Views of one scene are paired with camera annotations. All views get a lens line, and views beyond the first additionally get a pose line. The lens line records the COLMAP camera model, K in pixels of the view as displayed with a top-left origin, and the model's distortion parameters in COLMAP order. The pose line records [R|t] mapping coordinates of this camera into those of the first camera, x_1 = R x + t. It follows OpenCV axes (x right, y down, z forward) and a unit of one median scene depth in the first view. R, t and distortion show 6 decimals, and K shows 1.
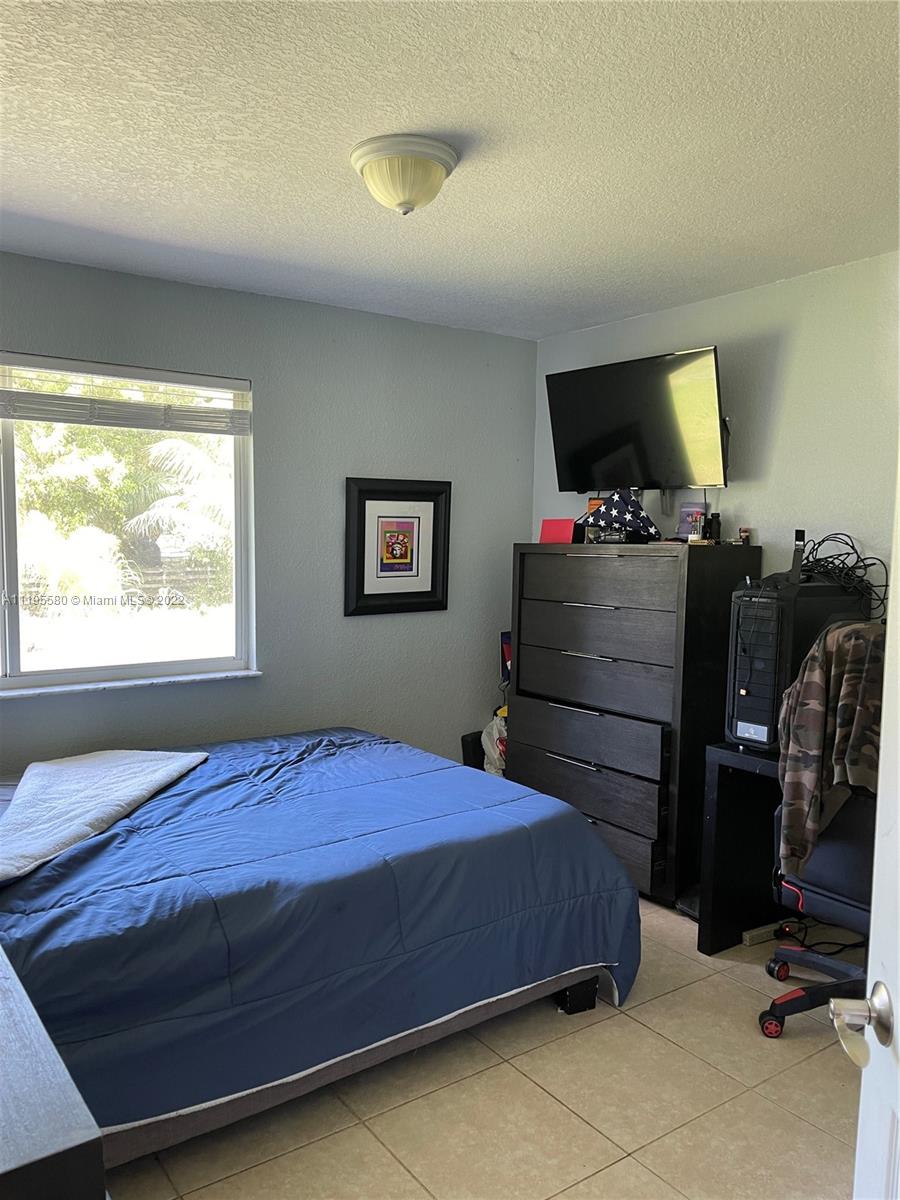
lens RADIAL K [[911.9, 0, 450.0], [0, 911.9, 600.0], [0, 0, 1]] dist [0.078238, -0.103215]
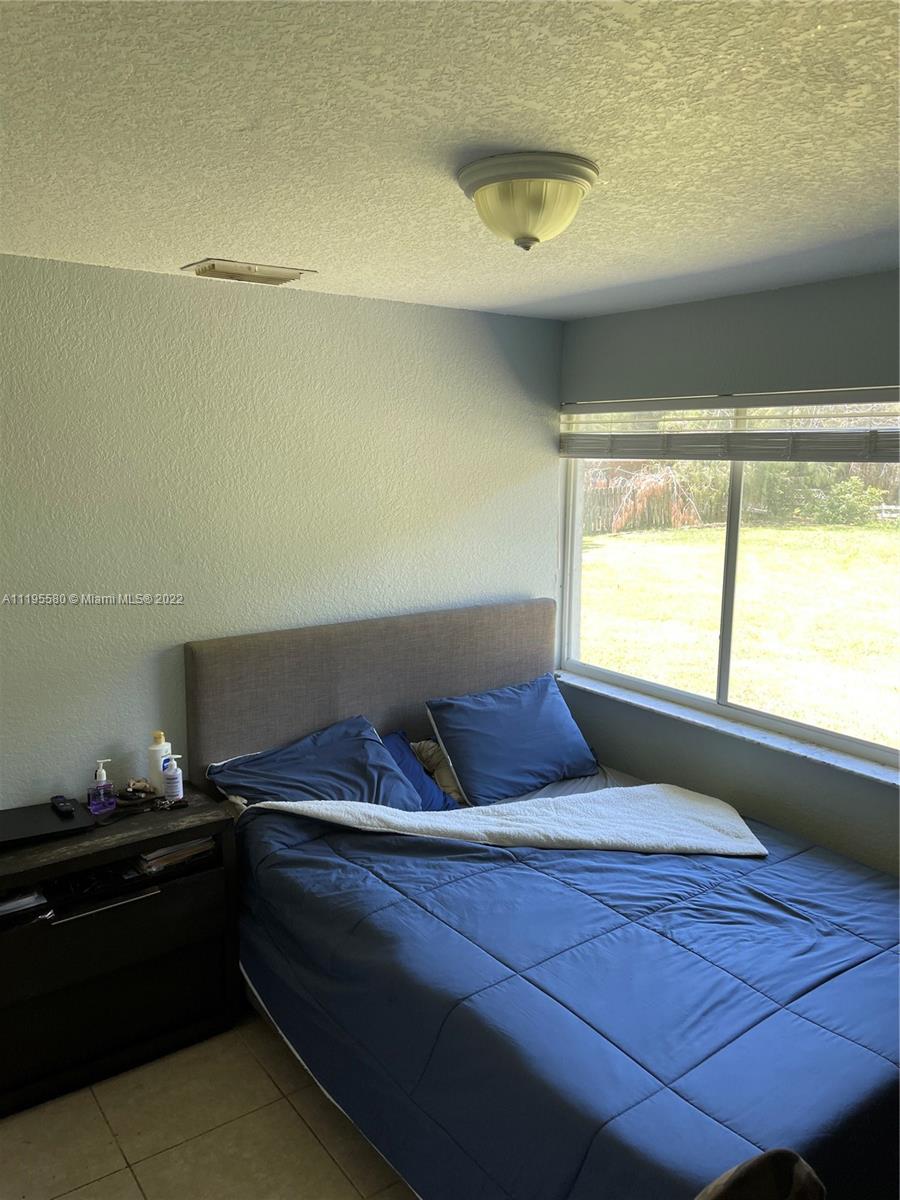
lens RADIAL K [[911.9, 0, 450.0], [0, 911.9, 600.0], [0, 0, 1]] dist [0.078238, -0.103215]
pose [[-0.003985, 0.157903, -0.987447, 0.675997], [-0.072147, 0.984836, 0.157777, -0.220314], [0.997386, 0.071871, 0.007467, 0.833469]]
